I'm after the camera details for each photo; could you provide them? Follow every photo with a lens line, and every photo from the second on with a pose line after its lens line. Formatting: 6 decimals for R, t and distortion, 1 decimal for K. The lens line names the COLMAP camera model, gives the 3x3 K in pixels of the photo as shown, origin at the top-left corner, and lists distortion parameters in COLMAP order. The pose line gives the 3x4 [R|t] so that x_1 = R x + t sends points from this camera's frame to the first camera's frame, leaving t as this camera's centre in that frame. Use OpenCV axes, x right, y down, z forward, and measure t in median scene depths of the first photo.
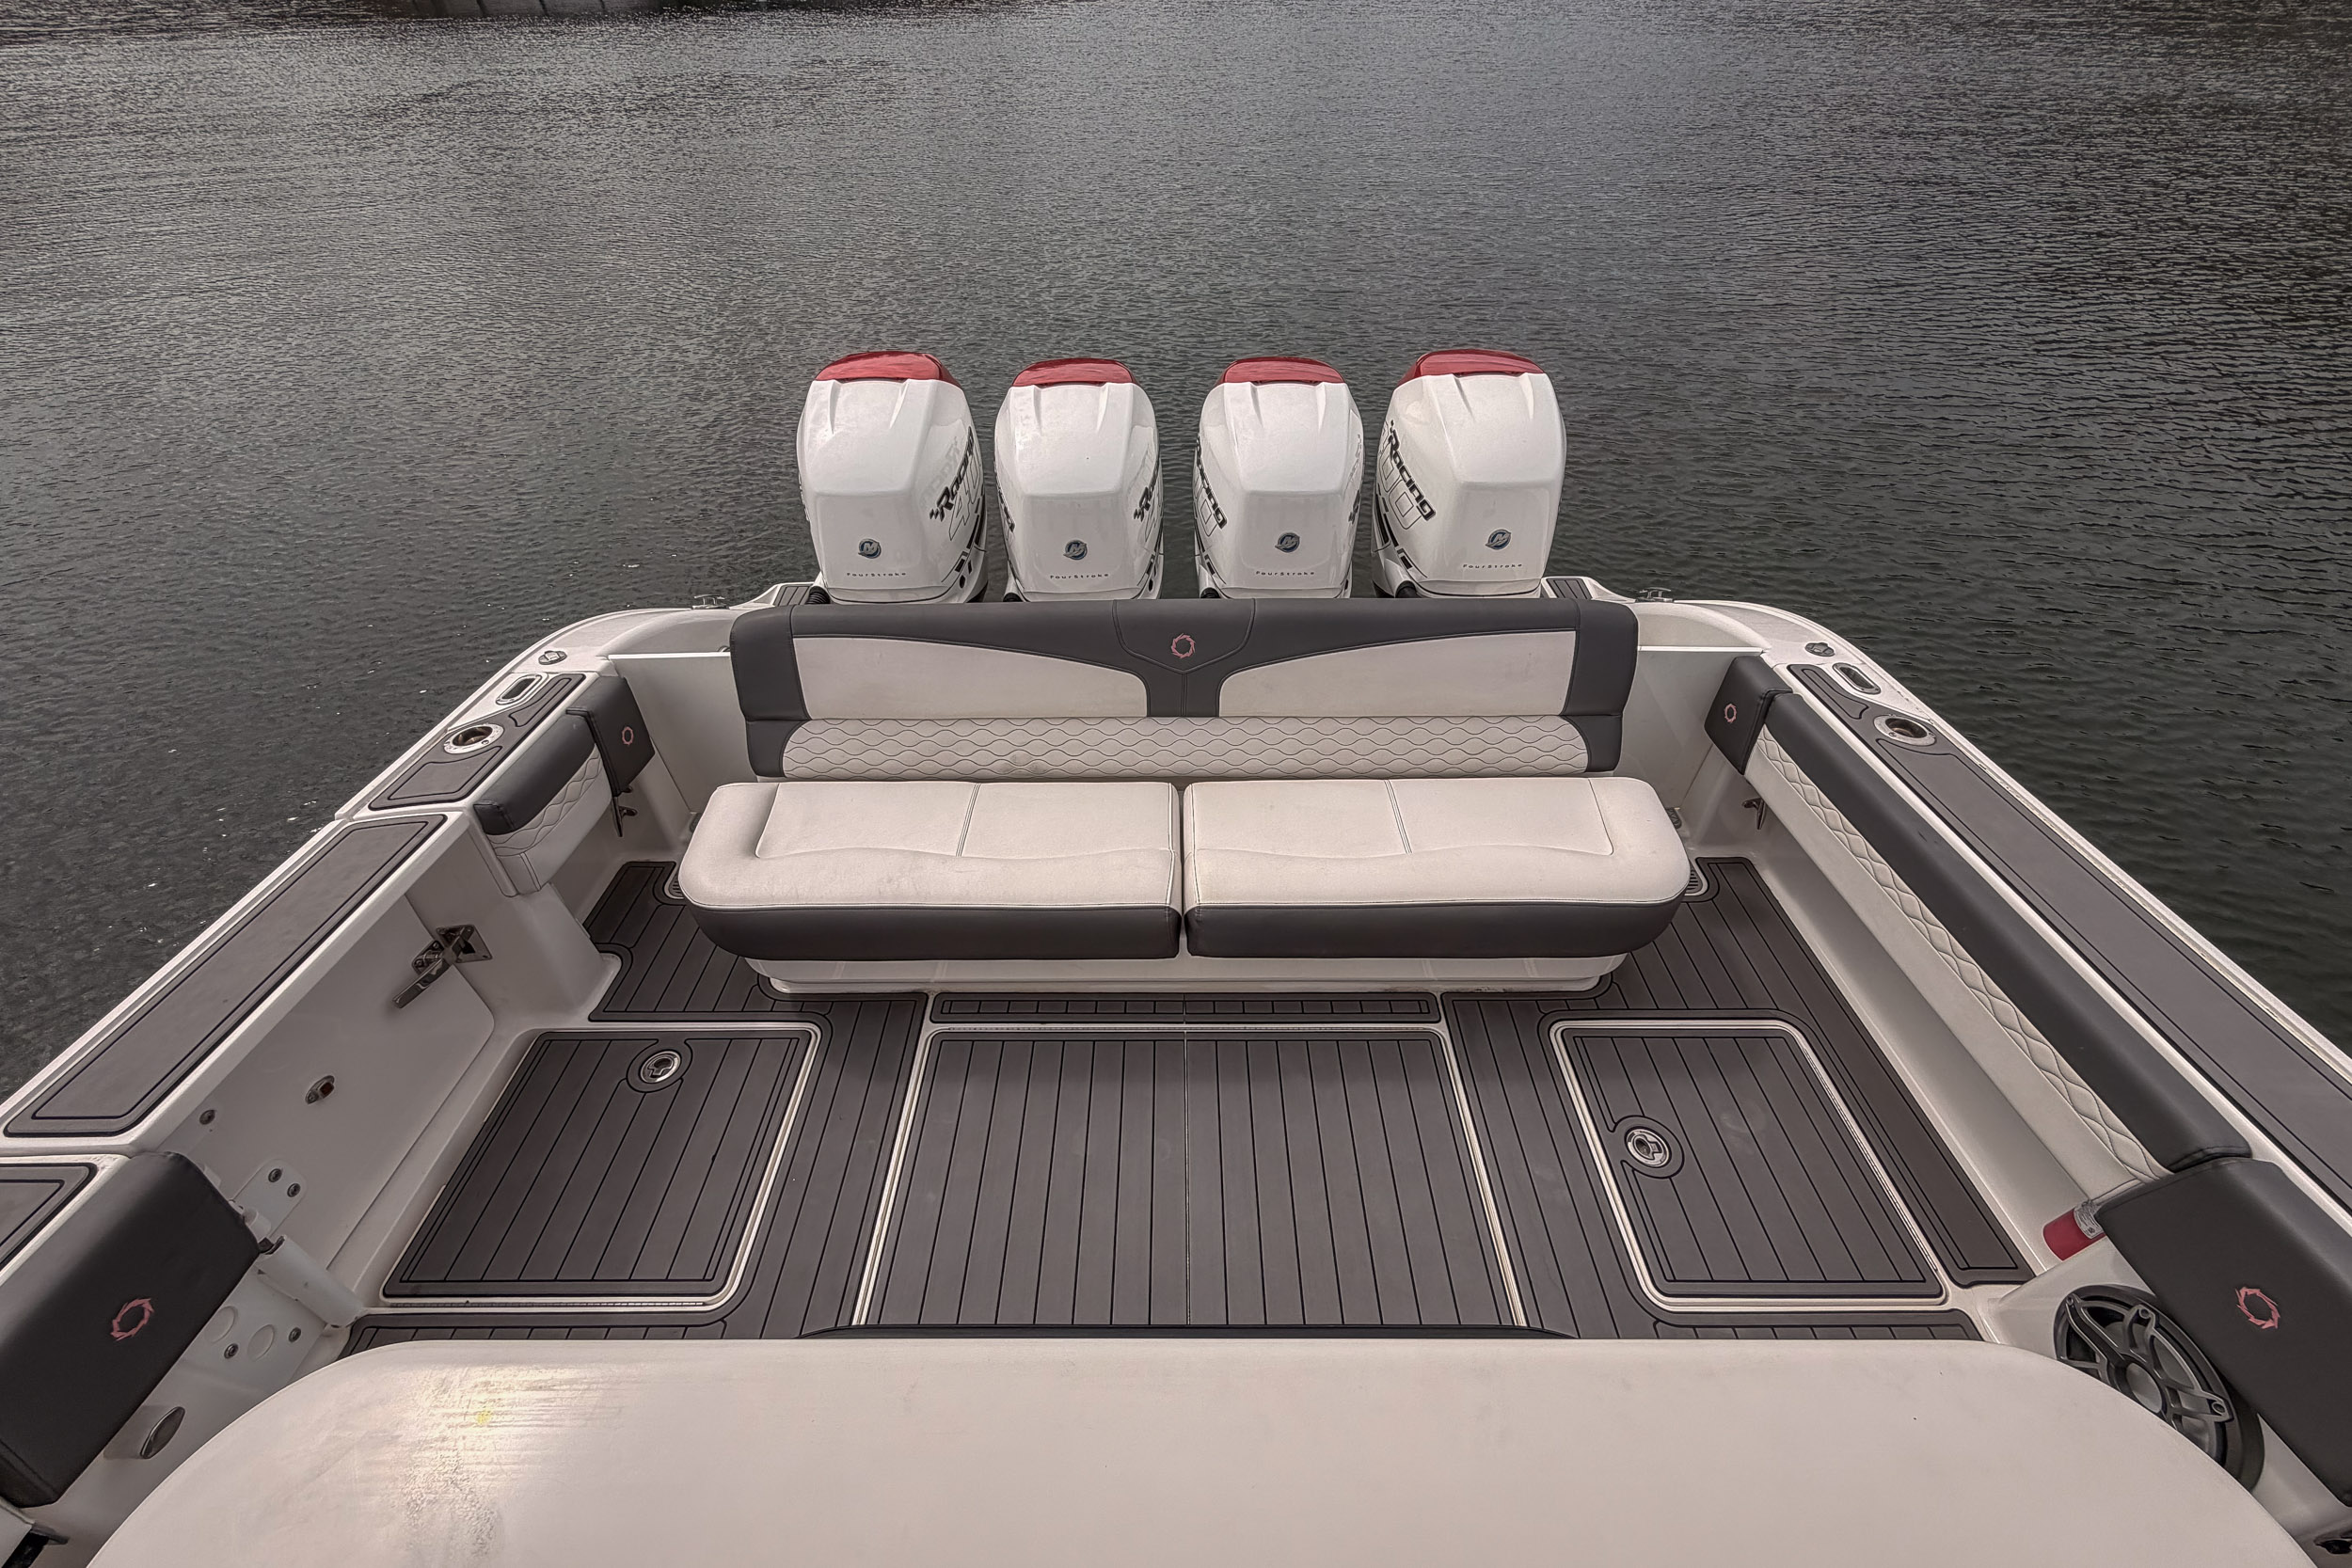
lens RADIAL K [[922.5, 0, 1170.3], [0, 922.5, 791.6], [0, 0, 1]] dist [-0.002160, -0.000058]
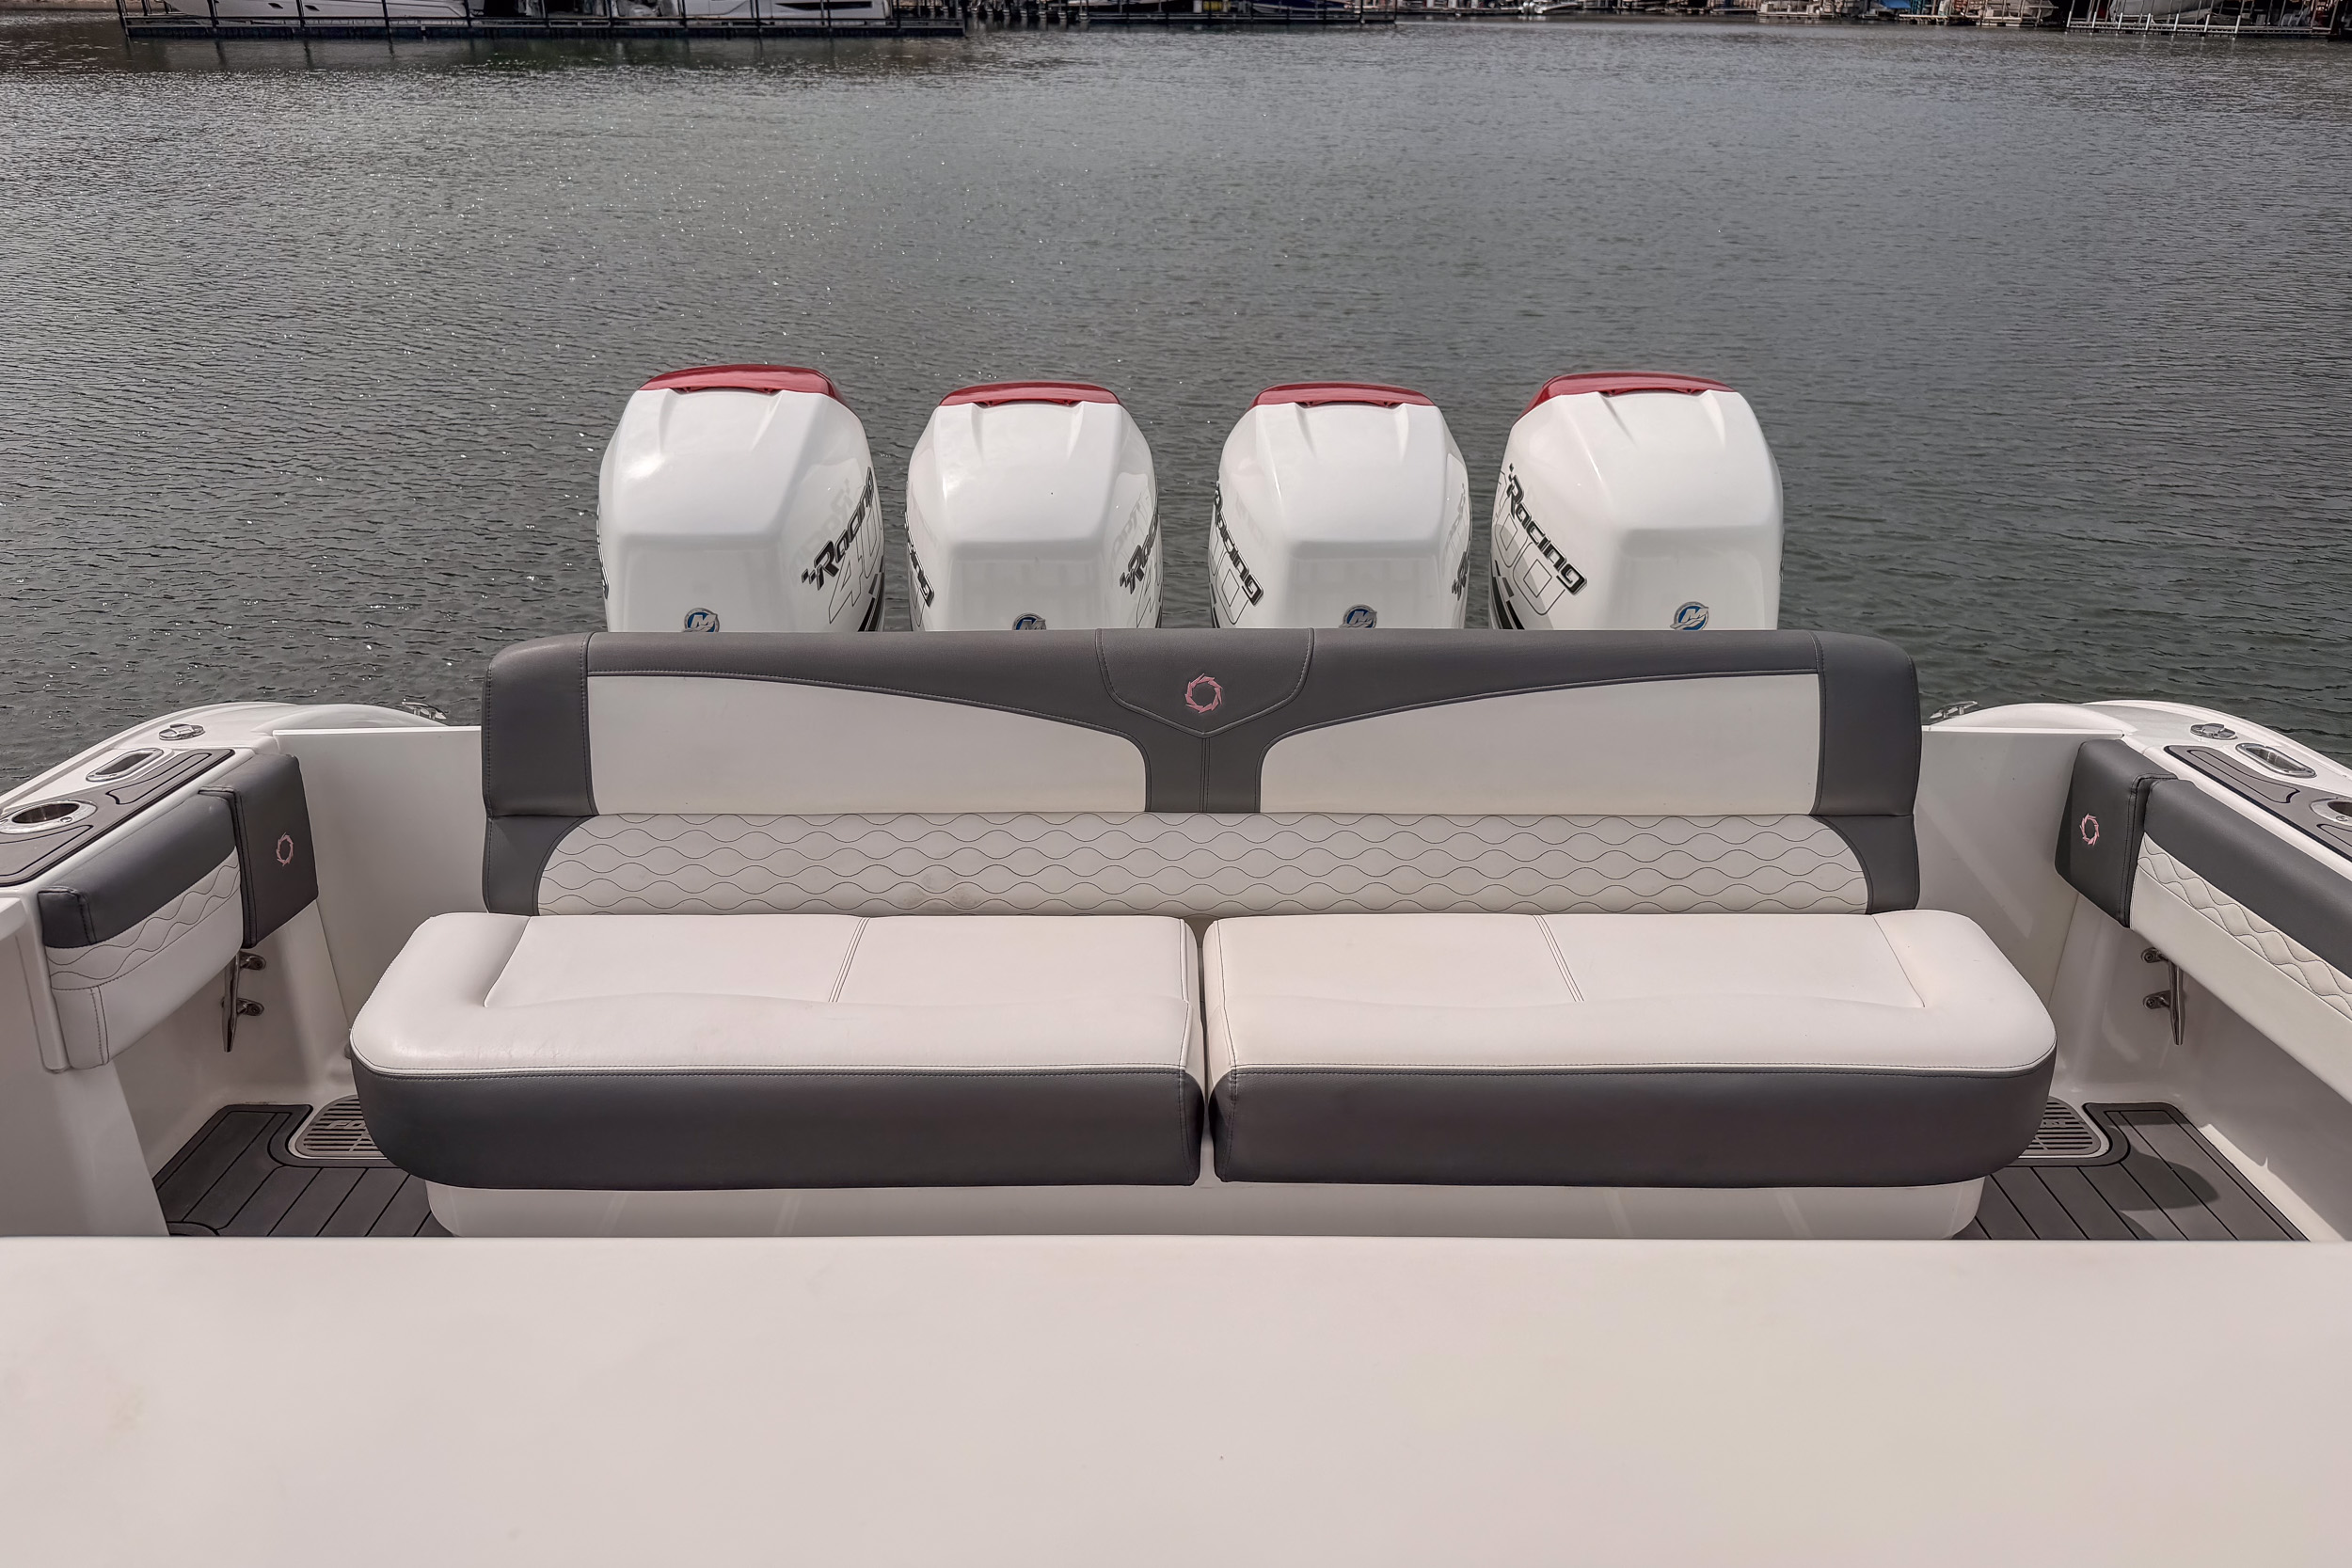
lens RADIAL K [[1624.5, 0, 1171.8], [0, 1624.5, 754.2], [0, 0, 1]] dist [0.087362, -0.126416]
pose [[0.999910, 0.006374, 0.011771, -0.019749], [-0.002314, 0.948419, -0.317010, 0.224140], [-0.013184, 0.316954, 0.948349, -0.054717]]
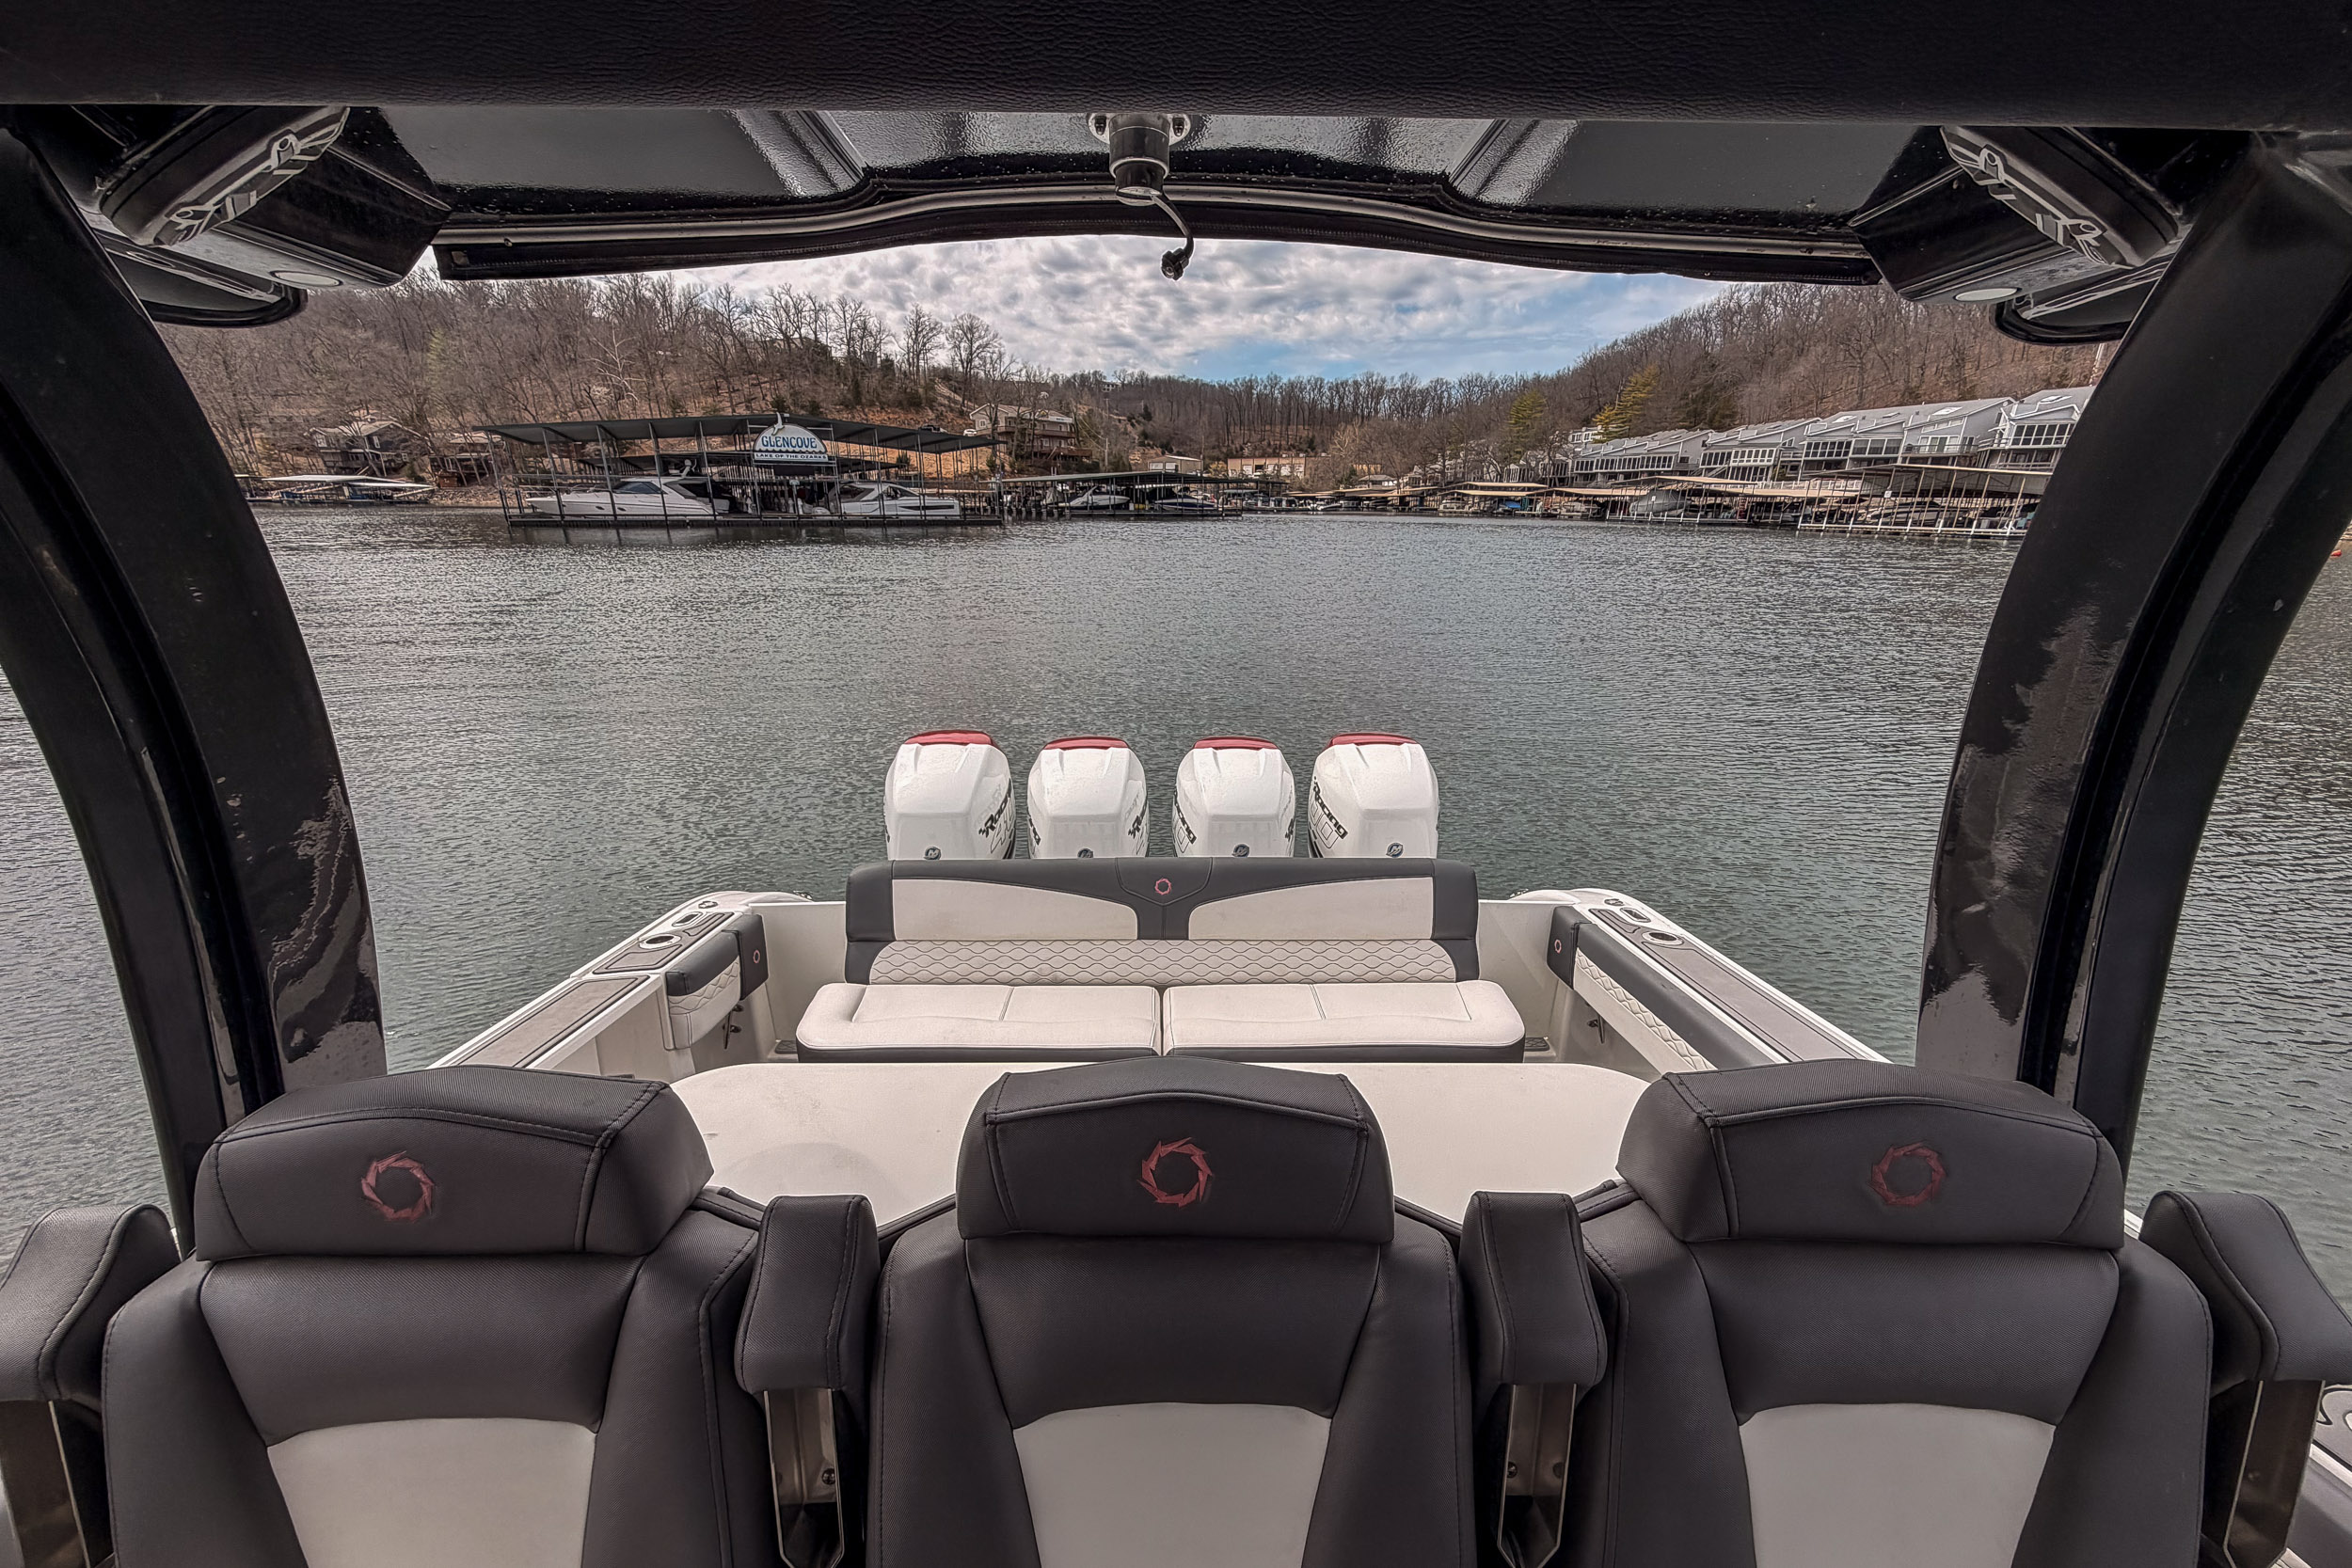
lens RADIAL K [[954.1, 0, 1173.8], [0, 954.1, 851.3], [0, 0, 1]] dist [-0.001095, -0.000043]
pose [[0.999812, 0.004861, 0.018767, 0.002086], [0.002730, 0.923103, -0.384542, 0.342807], [-0.019193, 0.384521, 0.922917, -0.377179]]
